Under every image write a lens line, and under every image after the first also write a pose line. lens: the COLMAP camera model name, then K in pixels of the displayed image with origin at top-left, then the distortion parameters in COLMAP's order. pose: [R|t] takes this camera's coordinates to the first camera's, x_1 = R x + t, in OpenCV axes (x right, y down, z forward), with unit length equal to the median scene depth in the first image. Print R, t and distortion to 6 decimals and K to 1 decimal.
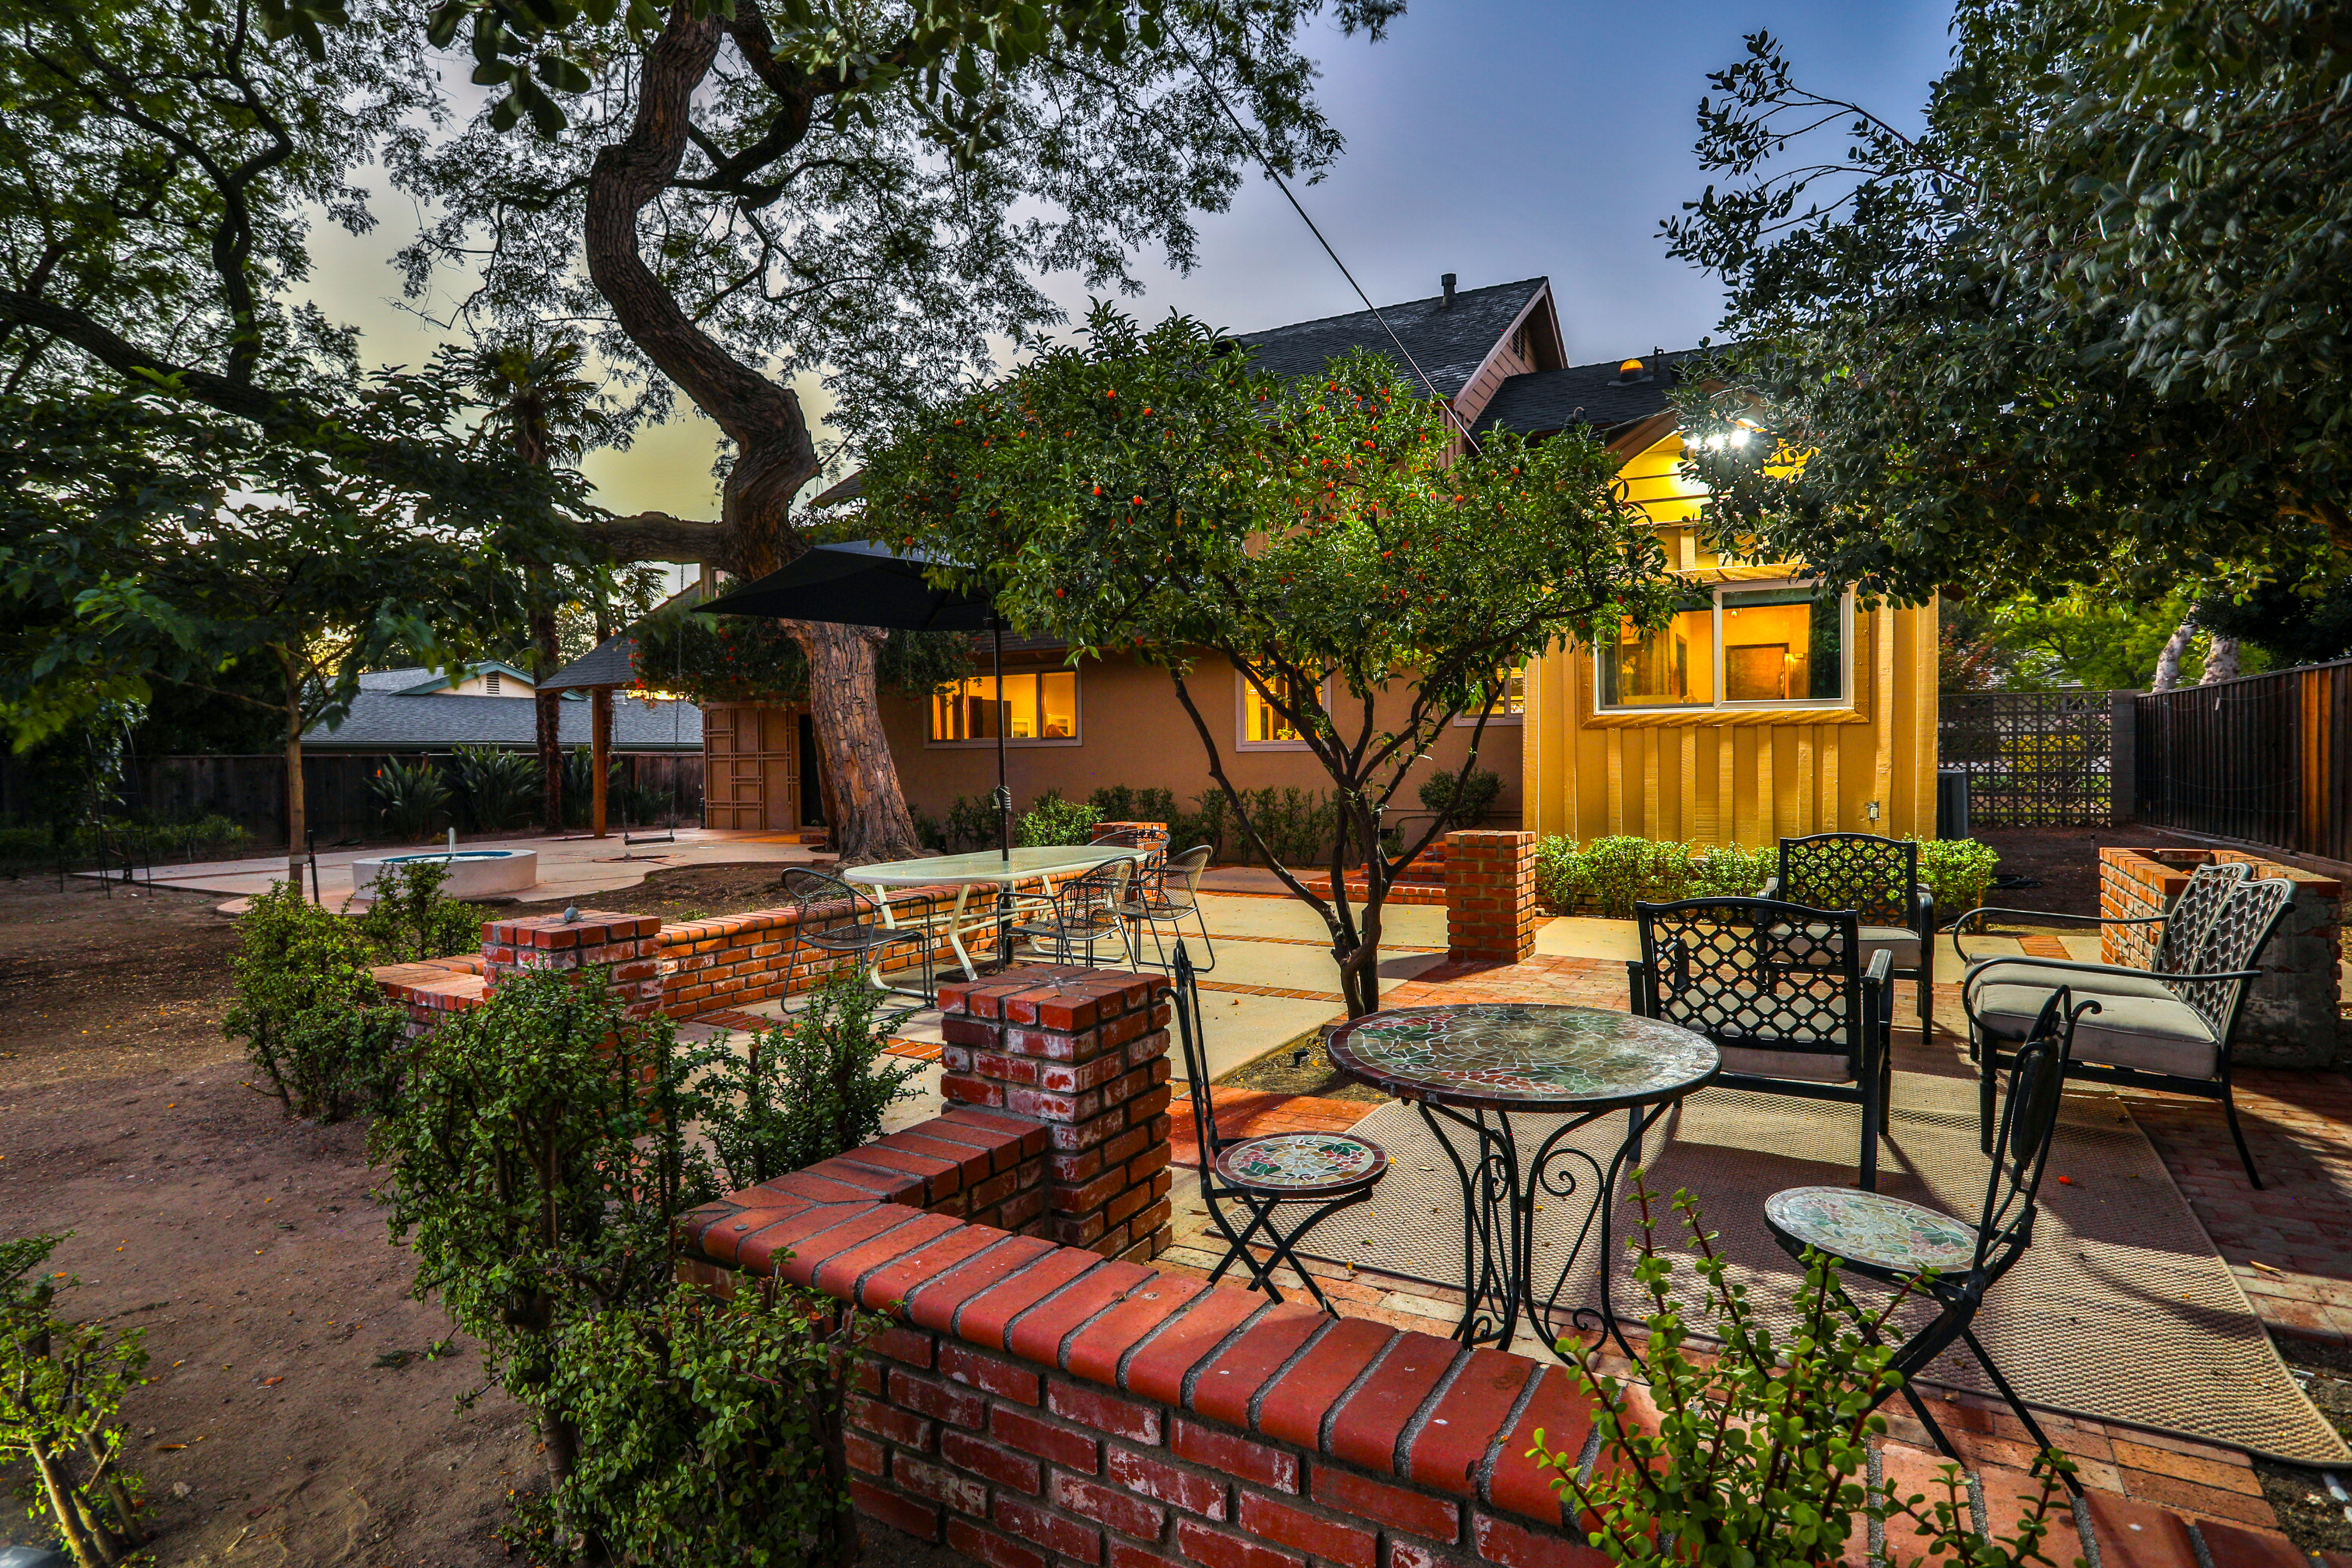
lens RADIAL K [[1228.4, 0, 1154.5], [0, 1228.4, 780.2], [0, 0, 1]] dist [-0.061417, 0.028081]
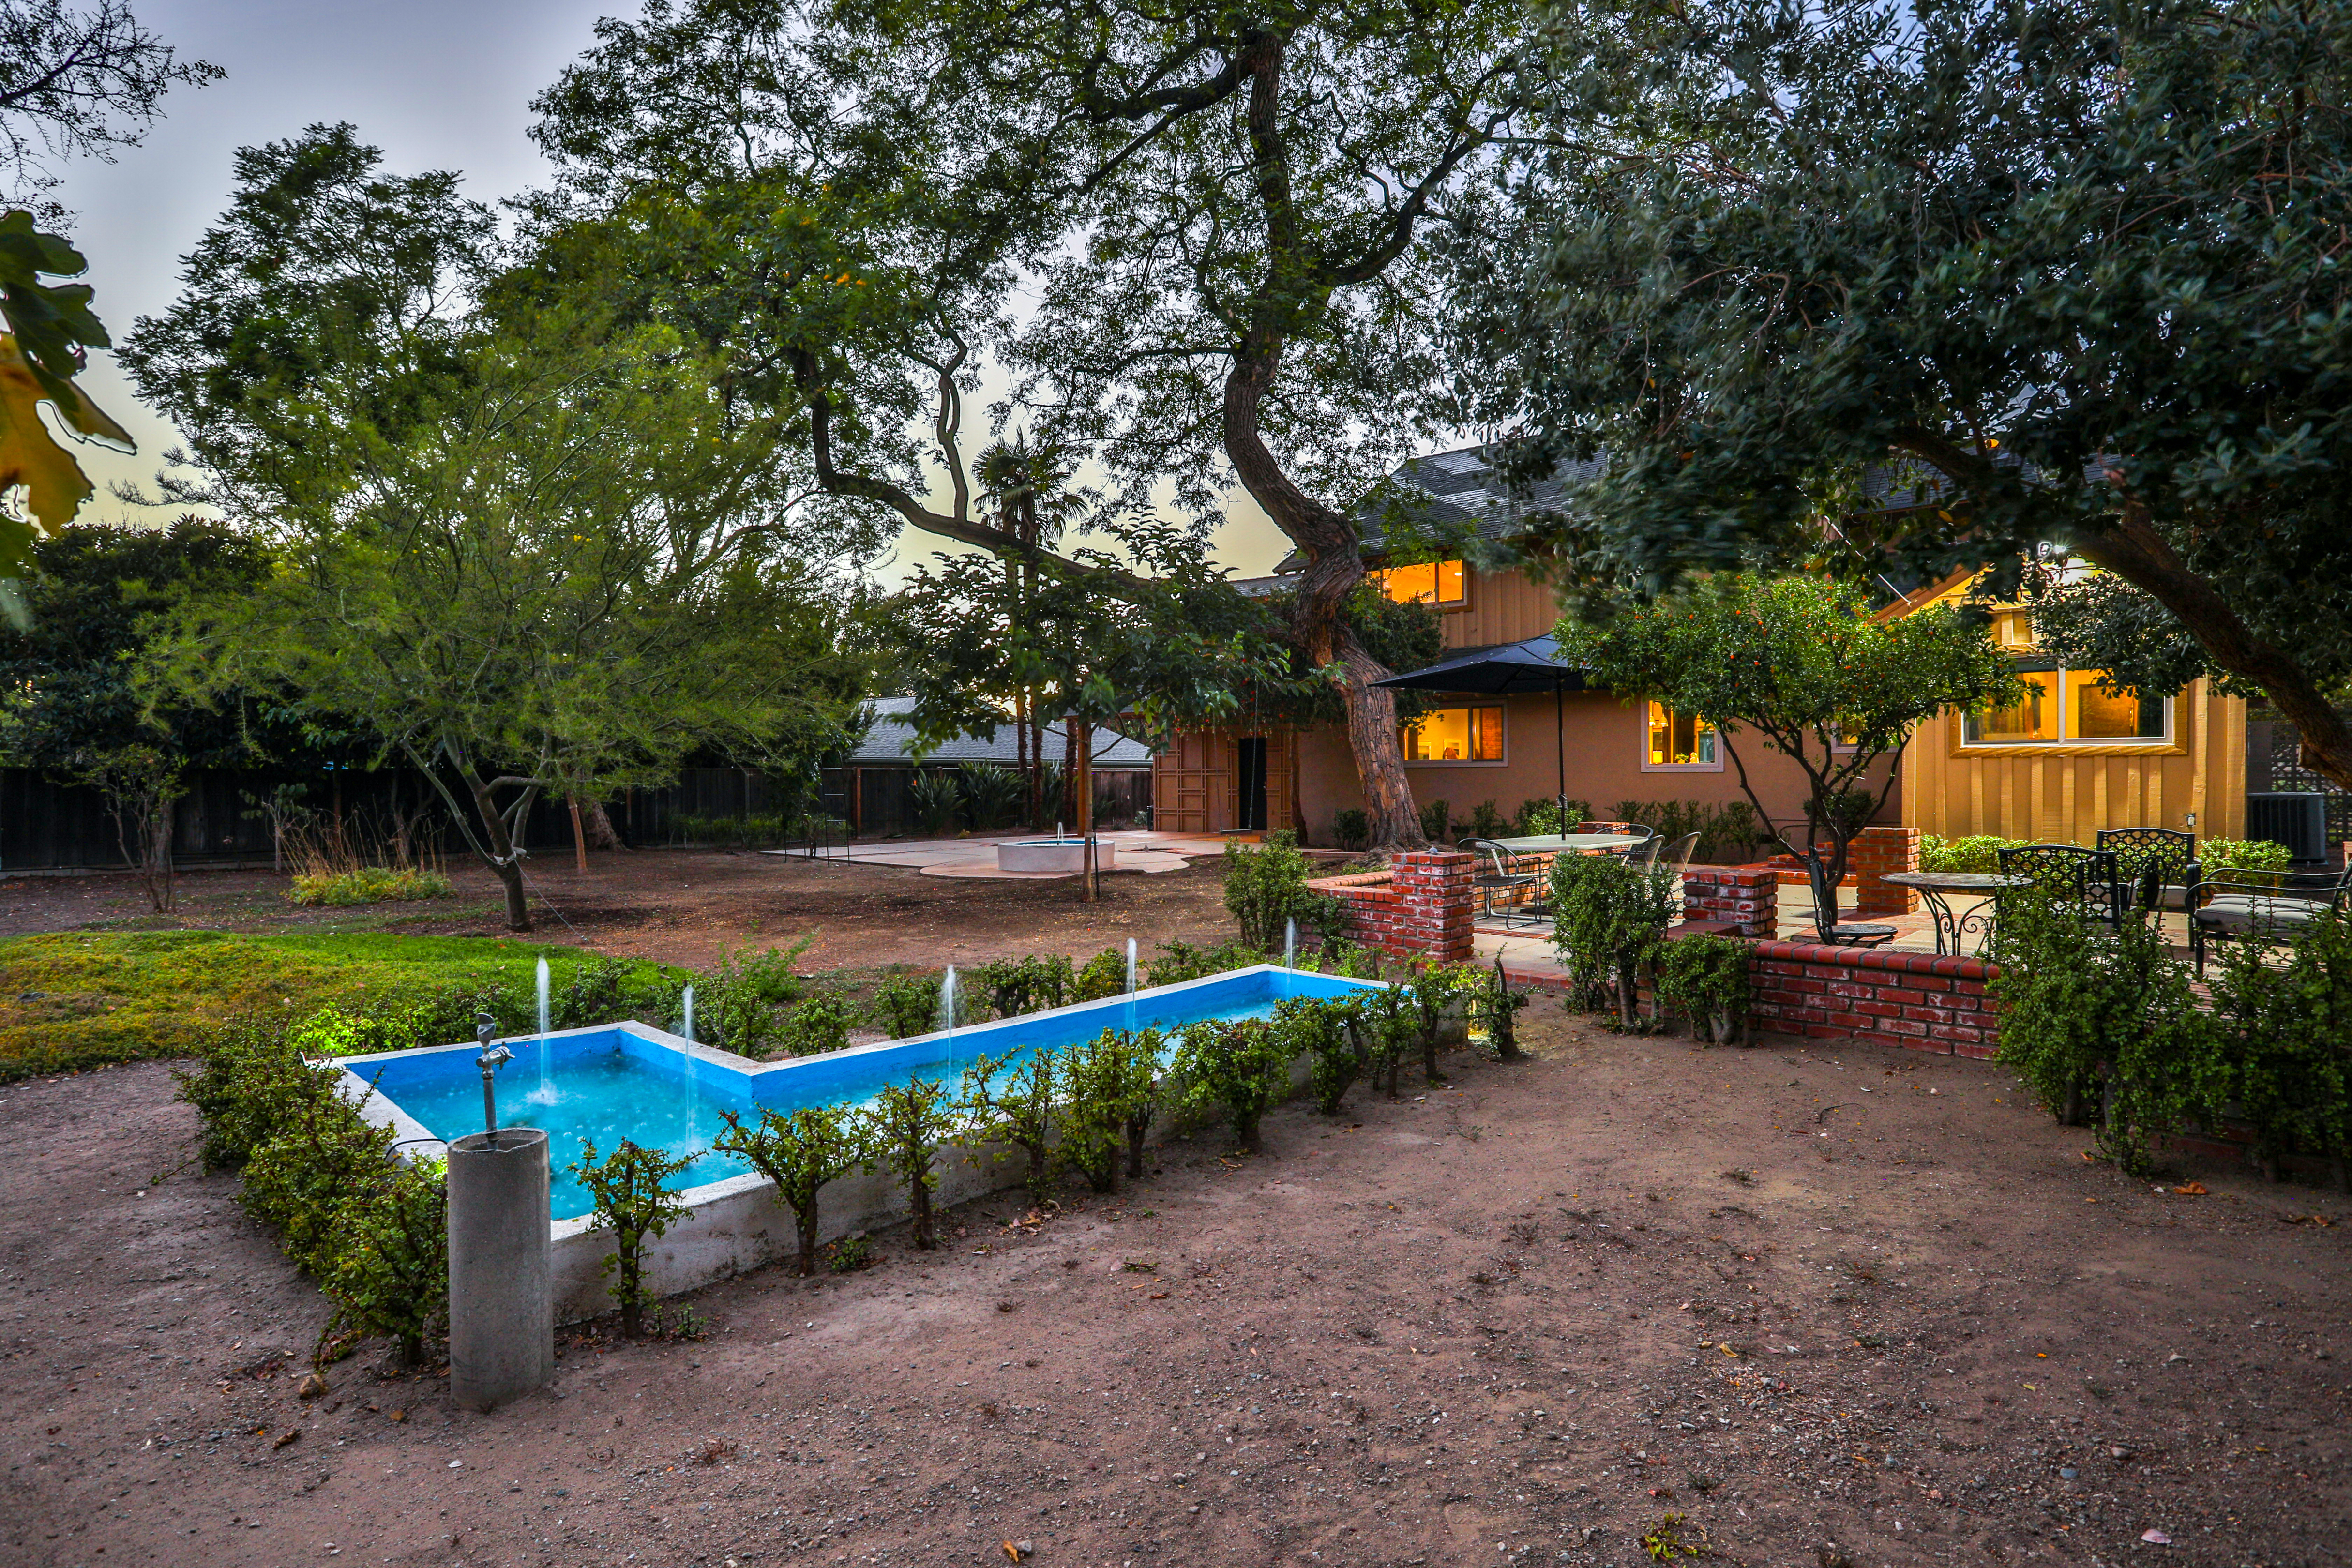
lens RADIAL K [[1228.4, 0, 1154.5], [0, 1228.4, 780.2], [0, 0, 1]] dist [-0.061417, 0.028081]
pose [[0.973534, 0.008338, -0.228390, -0.225557], [-0.011360, 0.999864, -0.011922, 0.009855], [0.228260, 0.014201, 0.973497, -0.552877]]
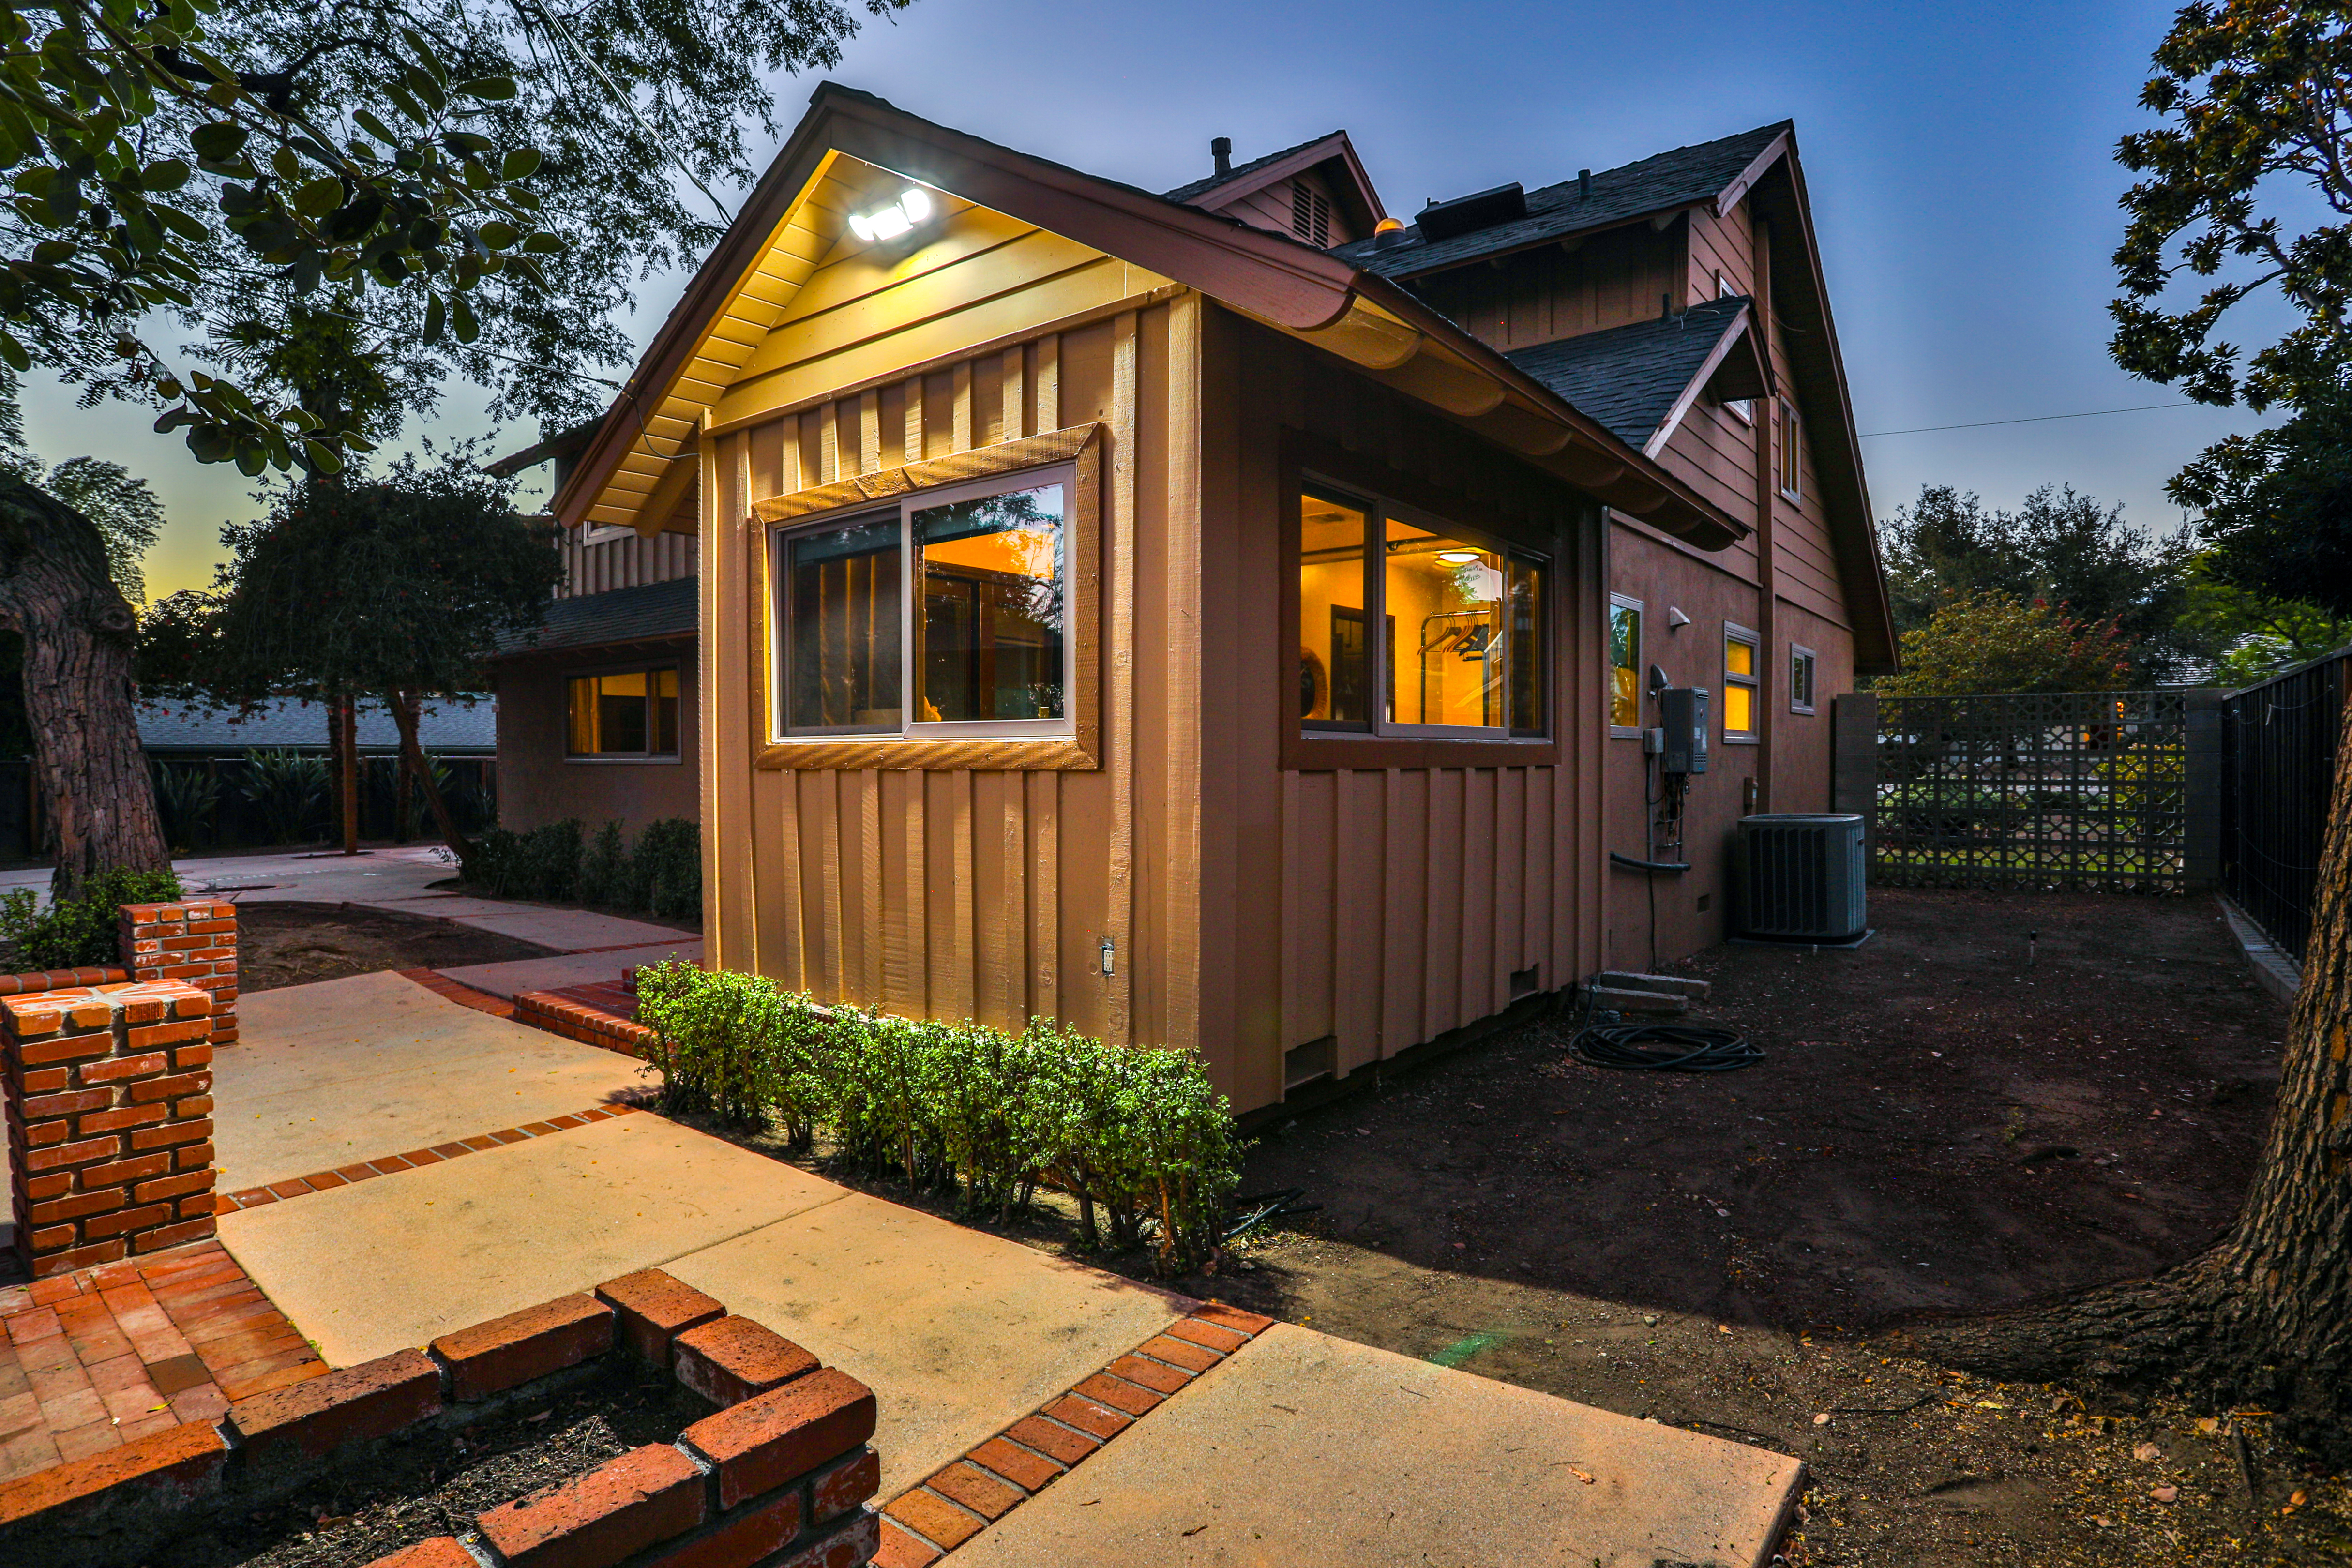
lens RADIAL K [[1228.4, 0, 1154.5], [0, 1228.4, 780.2], [0, 0, 1]] dist [-0.061417, 0.028081]
pose [[0.987116, 0.010598, -0.159656, 0.675915], [-0.009979, 0.999939, 0.004678, -0.044598], [0.159696, -0.003025, 0.987162, 0.503512]]
